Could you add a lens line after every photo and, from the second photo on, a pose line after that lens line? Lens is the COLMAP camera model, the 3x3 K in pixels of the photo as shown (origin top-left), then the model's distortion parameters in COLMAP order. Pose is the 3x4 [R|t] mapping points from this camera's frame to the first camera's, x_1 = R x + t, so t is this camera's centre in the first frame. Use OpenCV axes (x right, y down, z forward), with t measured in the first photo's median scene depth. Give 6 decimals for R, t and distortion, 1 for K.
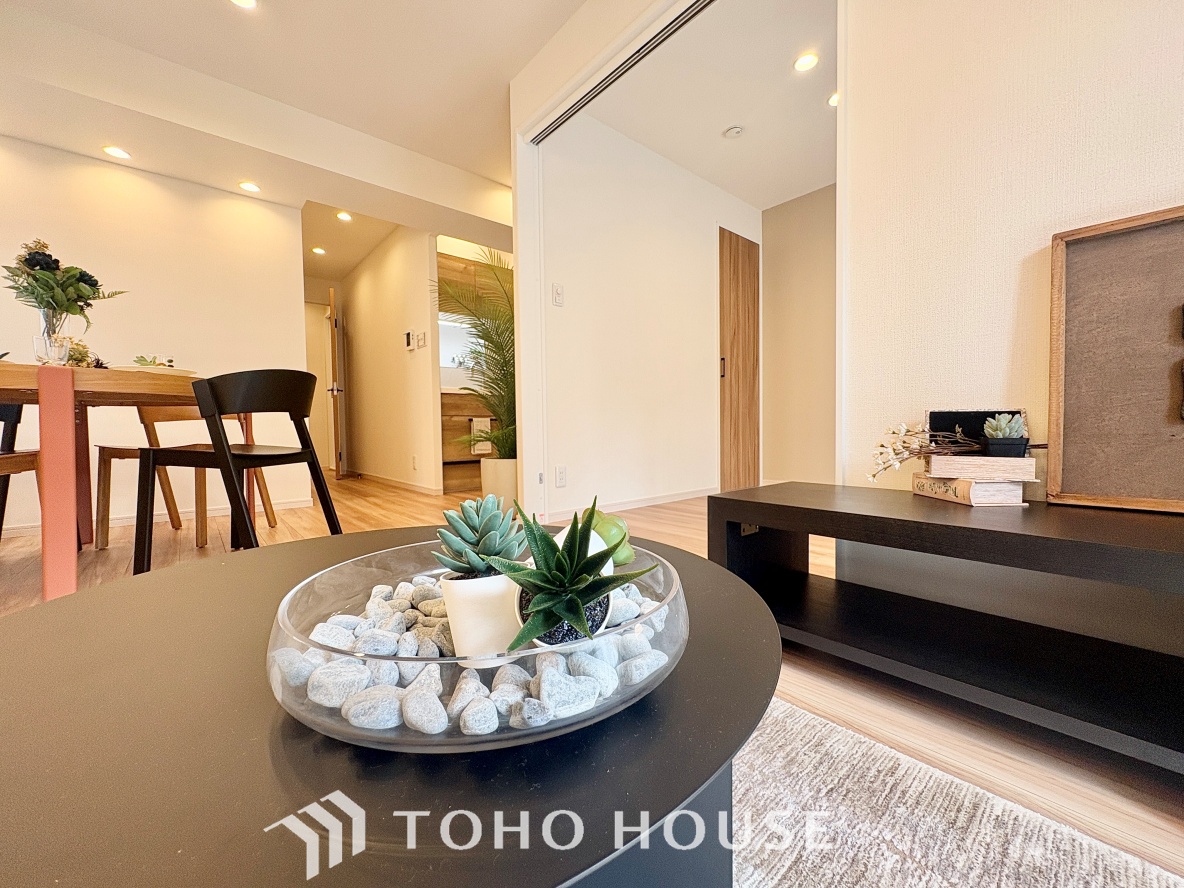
lens RADIAL K [[473.5, 0, 588.9], [0, 473.5, 442.6], [0, 0, 1]] dist [0.001165, 0.000182]
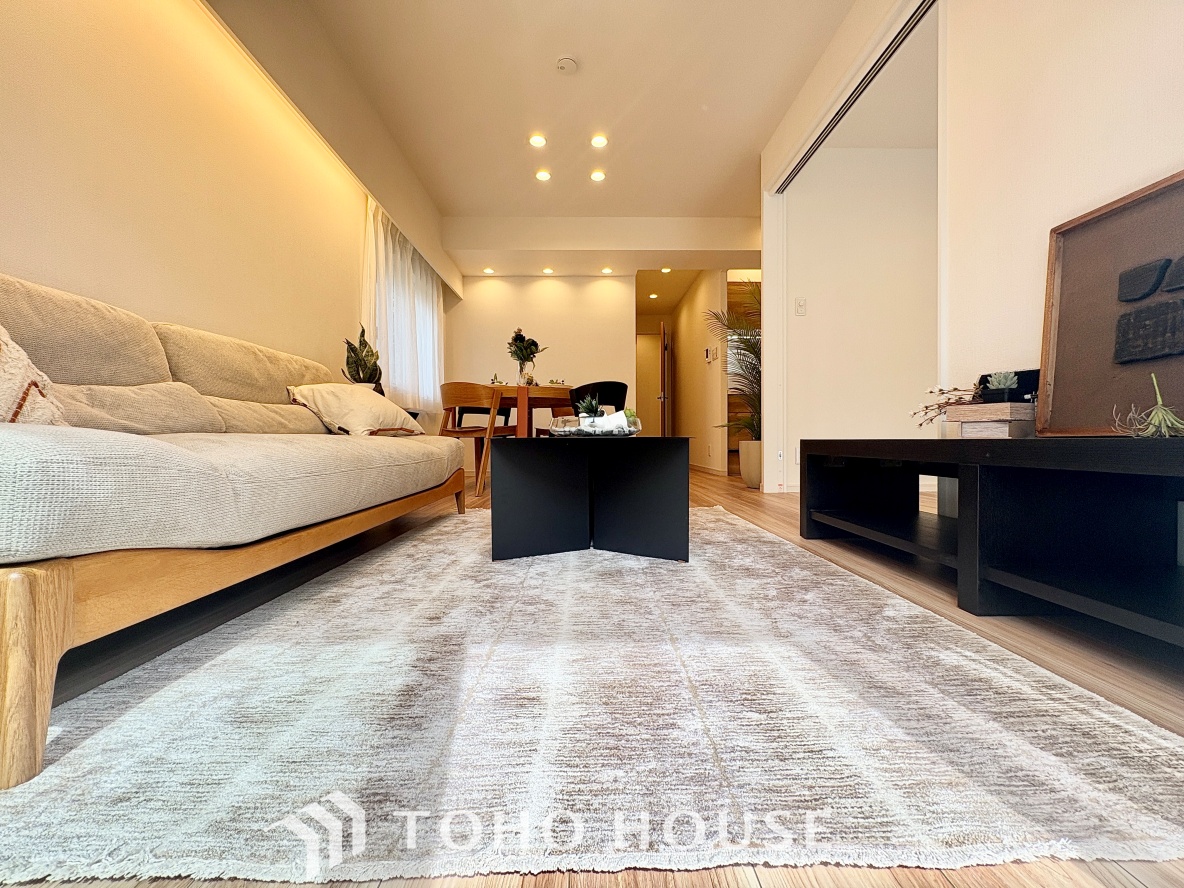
lens RADIAL K [[473.5, 0, 588.9], [0, 473.5, 442.6], [0, 0, 1]] dist [0.001165, 0.000182]
pose [[0.765128, 0.013453, -0.643738, 0.409409], [-0.026978, 0.999574, -0.011176, 0.089411], [0.643313, 0.025918, 0.765164, -0.368913]]
